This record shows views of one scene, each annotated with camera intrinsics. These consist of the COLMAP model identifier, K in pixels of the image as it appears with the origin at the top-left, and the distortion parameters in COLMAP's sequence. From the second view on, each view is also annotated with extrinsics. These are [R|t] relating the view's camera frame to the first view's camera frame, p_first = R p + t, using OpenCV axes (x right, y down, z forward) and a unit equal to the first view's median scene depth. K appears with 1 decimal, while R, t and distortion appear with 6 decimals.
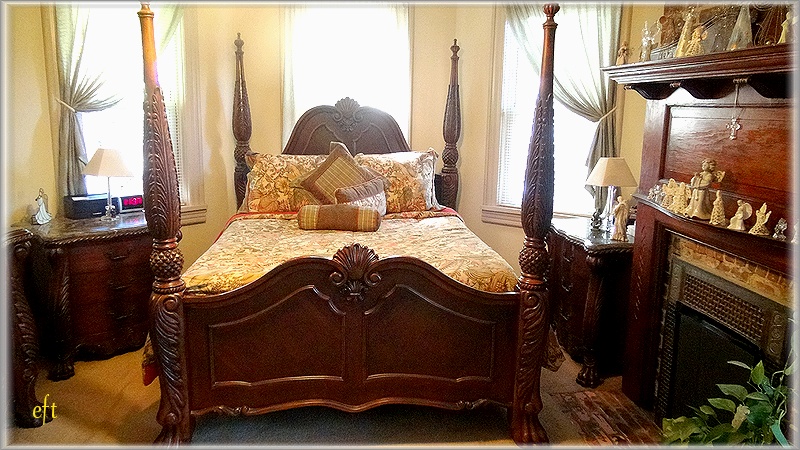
lens RADIAL K [[597.6, 0, 392.9], [0, 597.6, 228.3], [0, 0, 1]] dist [-0.013465, 0.004129]
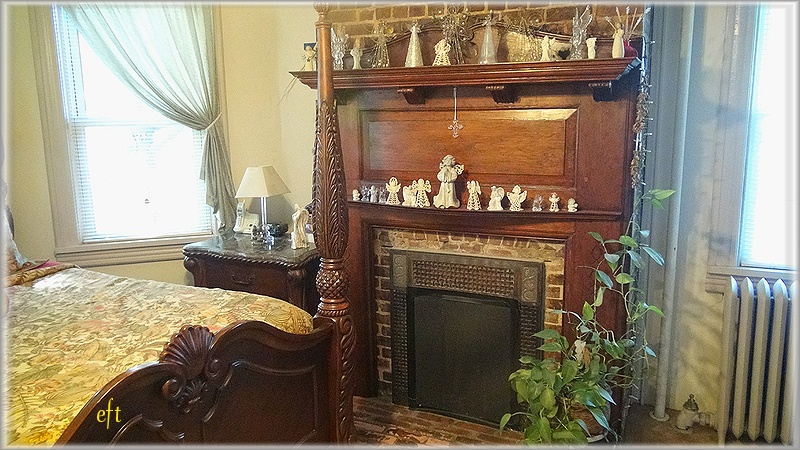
lens RADIAL K [[597.6, 0, 396.2], [0, 597.6, 218.8], [0, 0, 1]] dist [-0.013465, 0.004129]
pose [[0.530372, -0.169100, 0.830729, -0.464401], [0.192564, 0.978321, 0.076202, -0.096079], [-0.825606, 0.119553, 0.551437, 0.423807]]
